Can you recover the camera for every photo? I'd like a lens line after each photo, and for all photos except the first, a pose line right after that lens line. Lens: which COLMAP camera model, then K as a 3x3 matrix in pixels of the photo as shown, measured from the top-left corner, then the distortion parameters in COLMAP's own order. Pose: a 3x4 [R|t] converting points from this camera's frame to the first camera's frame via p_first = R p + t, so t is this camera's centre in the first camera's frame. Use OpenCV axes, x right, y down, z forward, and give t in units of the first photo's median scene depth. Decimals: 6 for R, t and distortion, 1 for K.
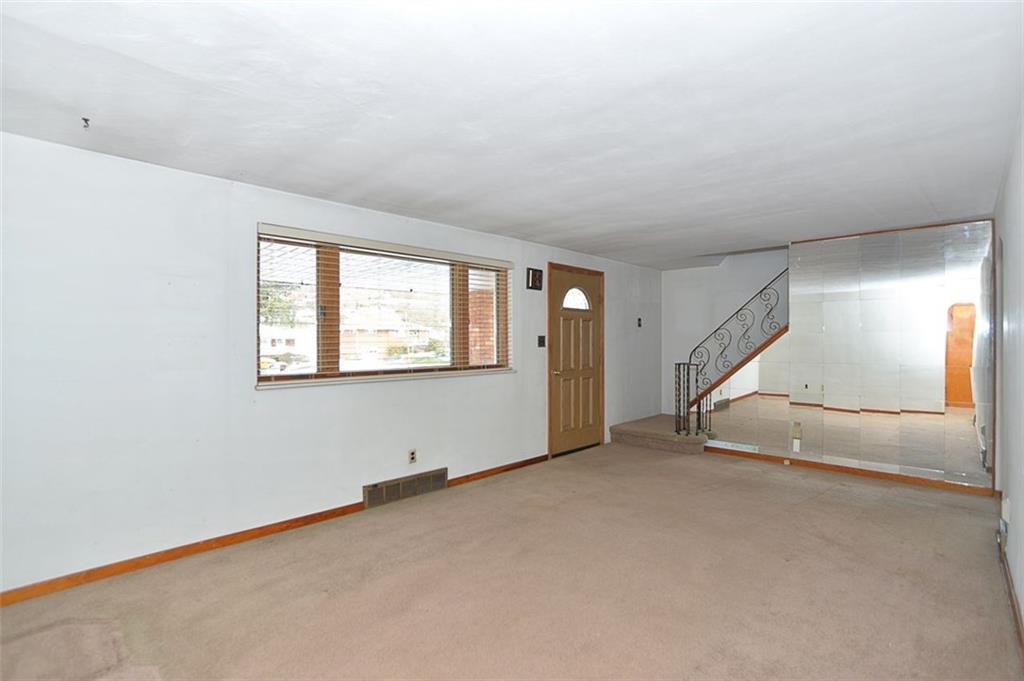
lens RADIAL K [[472.9, 0, 509.4], [0, 472.9, 345.1], [0, 0, 1]] dist [-0.005959, -0.000123]
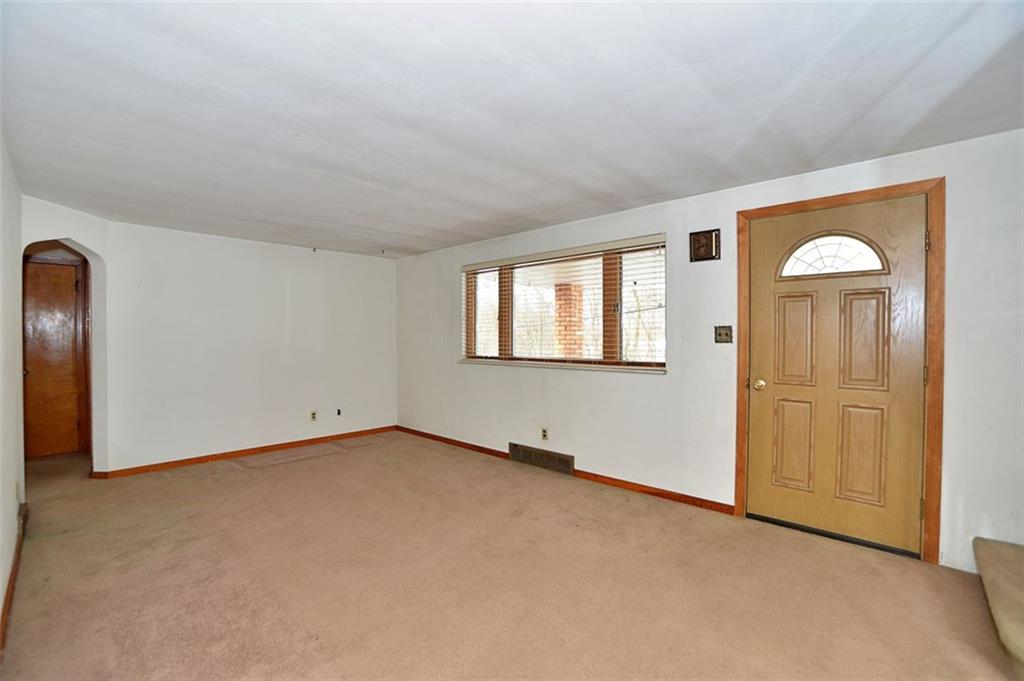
lens RADIAL K [[453.4, 0, 508.1], [0, 453.4, 337.4], [0, 0, 1]] dist [-0.029626, 0.005039]
pose [[0.047776, 0.010698, -0.998801, 0.734467], [-0.003457, 0.999938, 0.010544, -0.010159], [0.998852, 0.002949, 0.047810, 0.702257]]
